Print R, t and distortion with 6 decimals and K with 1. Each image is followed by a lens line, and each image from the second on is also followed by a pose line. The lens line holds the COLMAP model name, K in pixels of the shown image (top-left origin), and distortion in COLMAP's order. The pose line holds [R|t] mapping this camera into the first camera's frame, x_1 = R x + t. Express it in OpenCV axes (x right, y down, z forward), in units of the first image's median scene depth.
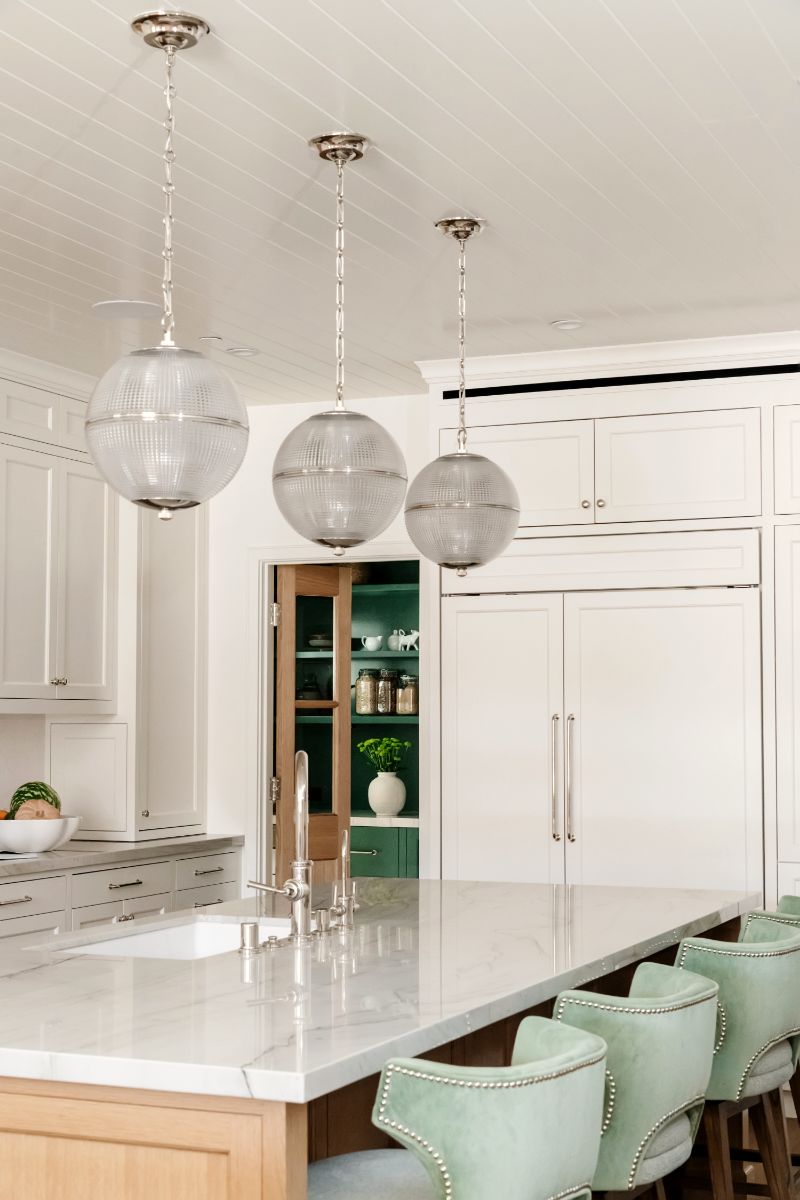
lens RADIAL K [[1859.0, 0, 400.1], [0, 1859.0, 634.1], [0, 0, 1]] dist [0.065244, 0.000000]
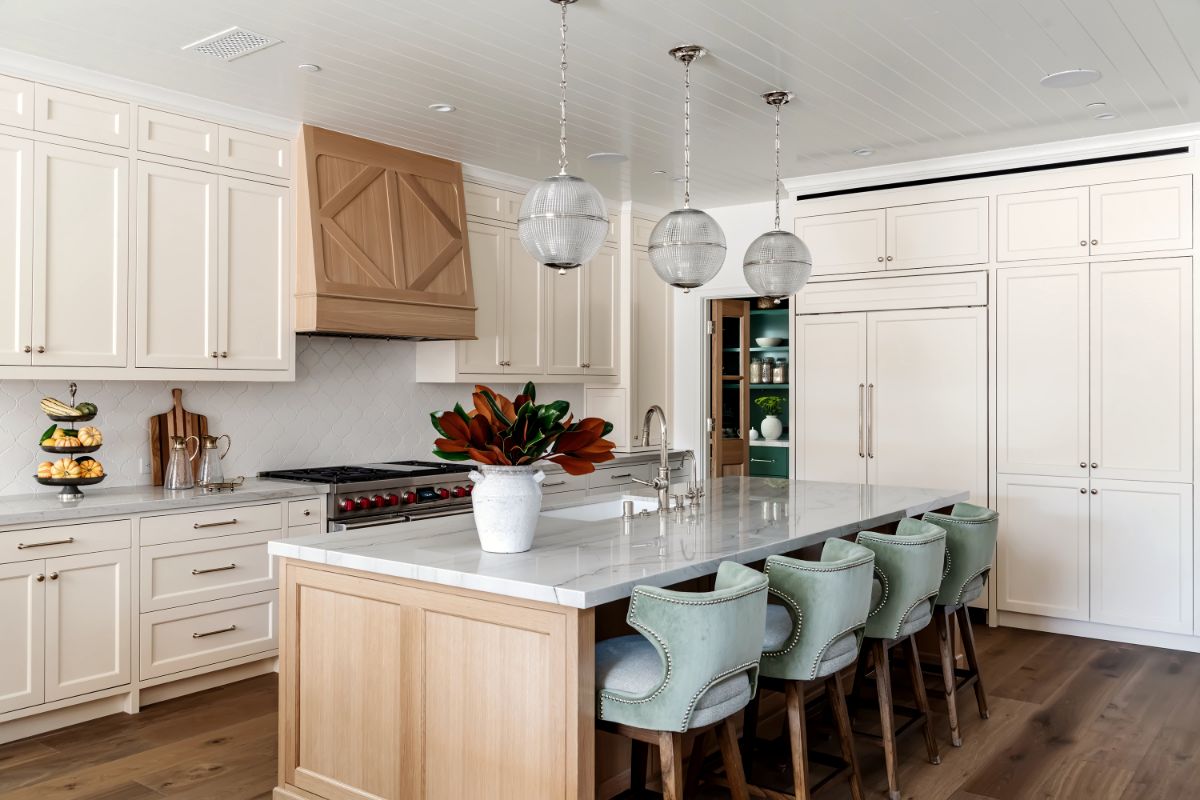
lens RADIAL K [[1007.8, 0, 599.3], [0, 1007.8, 392.3], [0, 0, 1]] dist [0.029659, -0.003064]
pose [[0.970405, 0.001613, -0.241478, 0.099424], [0.011279, 0.998583, 0.051999, 0.000559], [0.241219, -0.053184, 0.969012, 0.054453]]
